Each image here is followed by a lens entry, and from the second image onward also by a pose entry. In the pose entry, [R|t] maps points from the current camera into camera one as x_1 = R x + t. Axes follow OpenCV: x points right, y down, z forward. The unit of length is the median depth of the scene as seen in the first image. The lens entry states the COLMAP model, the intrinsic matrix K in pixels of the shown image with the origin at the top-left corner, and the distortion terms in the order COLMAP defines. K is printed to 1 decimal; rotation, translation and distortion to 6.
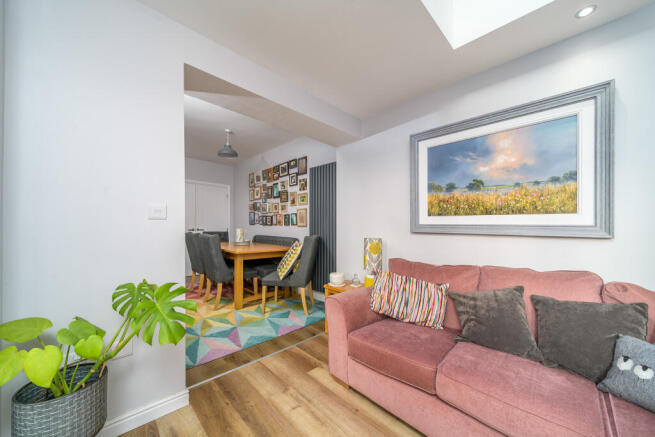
lens RADIAL K [[236.5, 0, 324.5], [0, 236.5, 231.1], [0, 0, 1]] dist [0.000944, -0.000045]
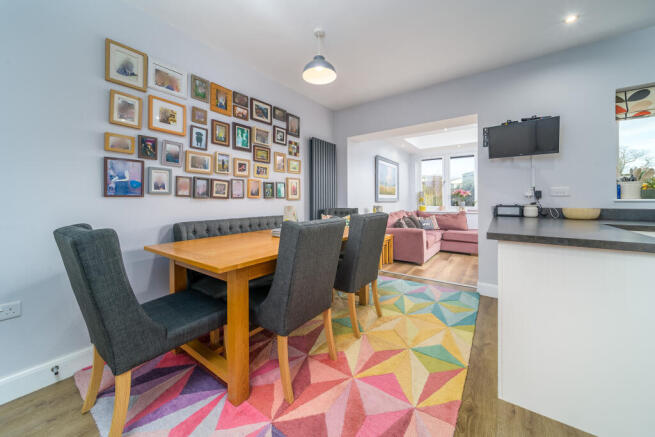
lens RADIAL K [[242.8, 0, 327.9], [0, 242.8, 199.6], [0, 0, 1]] dist [-0.000160, -0.000084]
pose [[-0.176222, -0.011915, 0.984278, -0.874149], [0.014688, 0.999784, 0.014733, -0.029197], [-0.984241, 0.017053, -0.176009, 0.963400]]
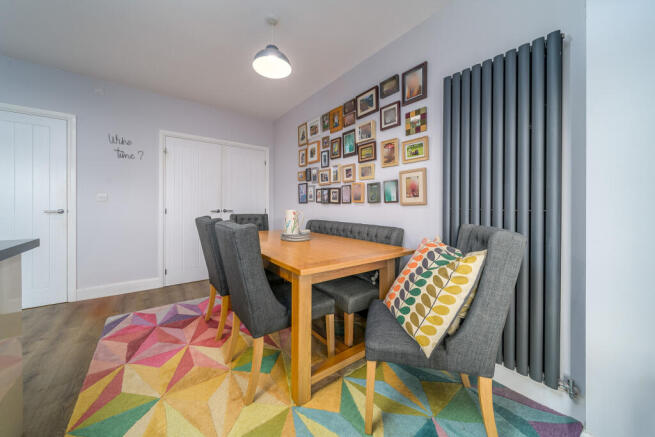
lens RADIAL K [[236.6, 0, 330.4], [0, 236.6, 211.8], [0, 0, 1]] dist [-0.000618, -0.000065]
pose [[0.994854, -0.001606, -0.101308, -0.205657], [0.001858, 0.999995, 0.002388, -0.006029], [0.101304, -0.002564, 0.994852, 0.446098]]
